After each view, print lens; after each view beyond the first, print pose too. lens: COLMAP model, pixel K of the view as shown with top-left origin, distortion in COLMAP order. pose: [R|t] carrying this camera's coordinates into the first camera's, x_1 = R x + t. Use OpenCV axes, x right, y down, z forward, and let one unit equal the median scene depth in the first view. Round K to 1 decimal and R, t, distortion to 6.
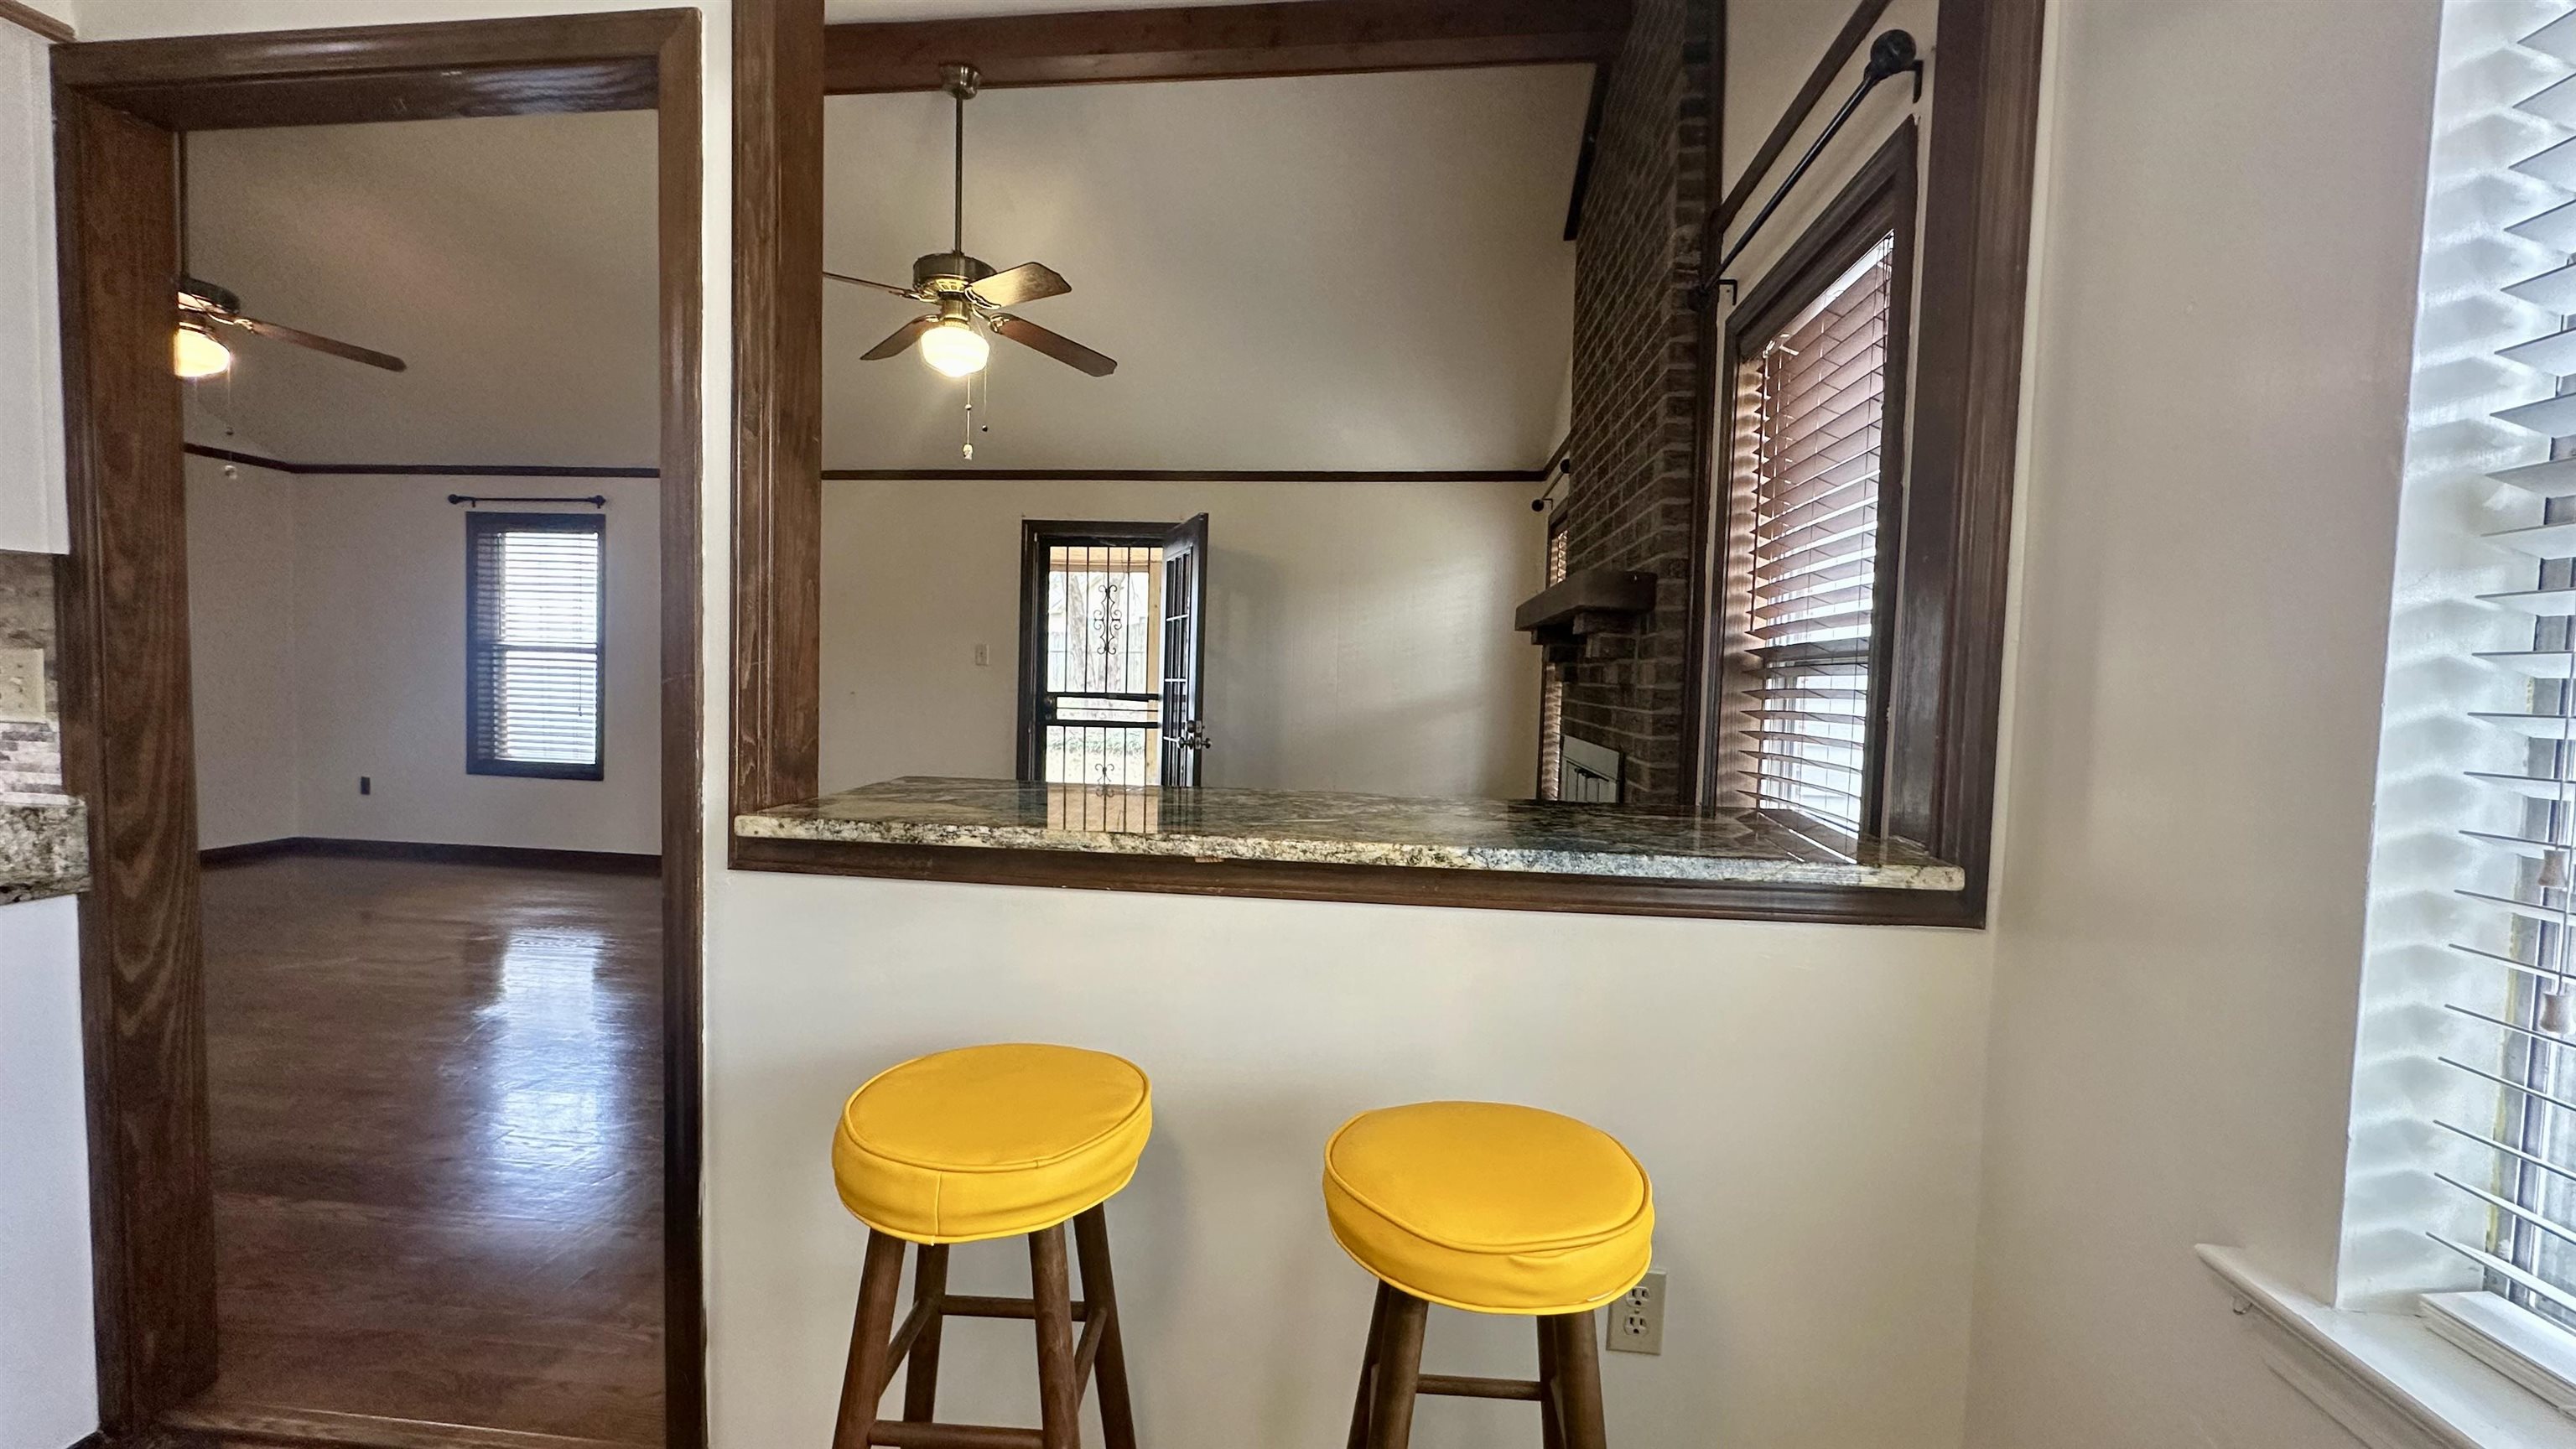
lens RADIAL K [[1035.2, 0, 1283.4], [0, 1035.2, 723.4], [0, 0, 1]] dist [-0.007123, 0.001082]
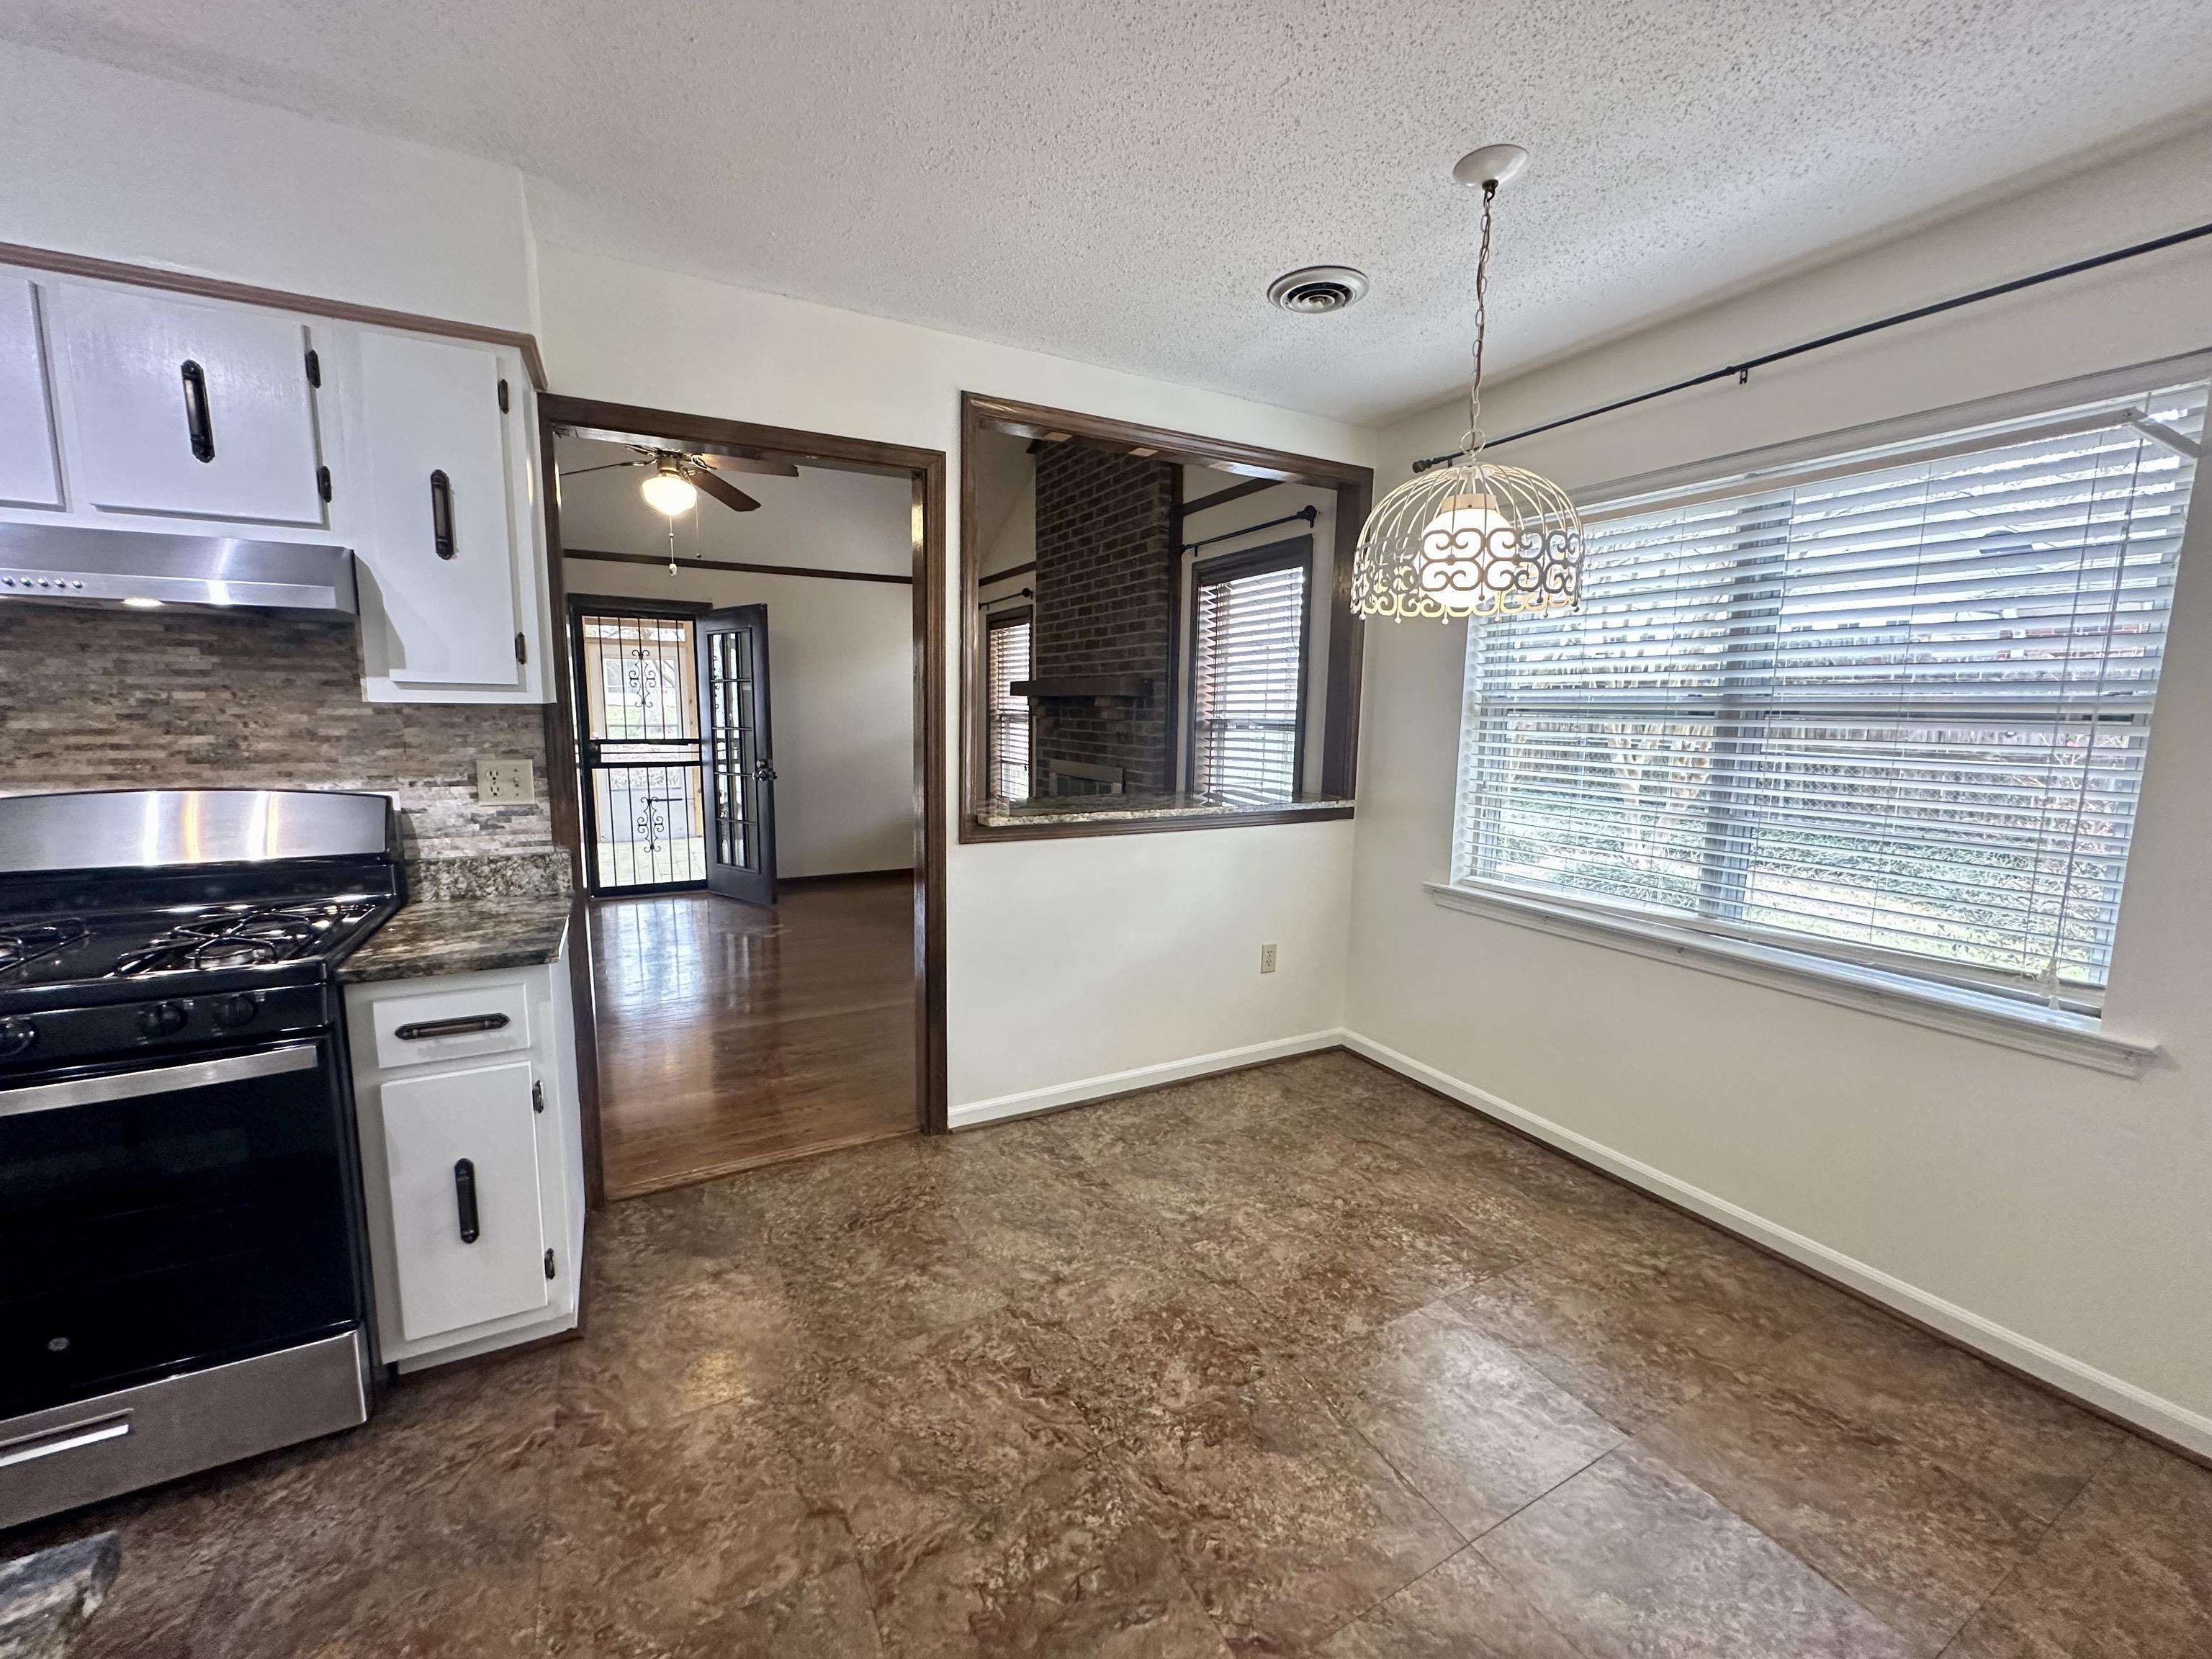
lens RADIAL K [[889.3, 0, 1105.8], [0, 889.3, 827.1], [0, 0, 1]] dist [-0.003974, 0.000471]
pose [[0.823209, -0.090865, 0.560420, -1.177353], [0.034775, 0.993326, 0.109973, -0.083604], [-0.566673, -0.071042, 0.820875, -0.659024]]
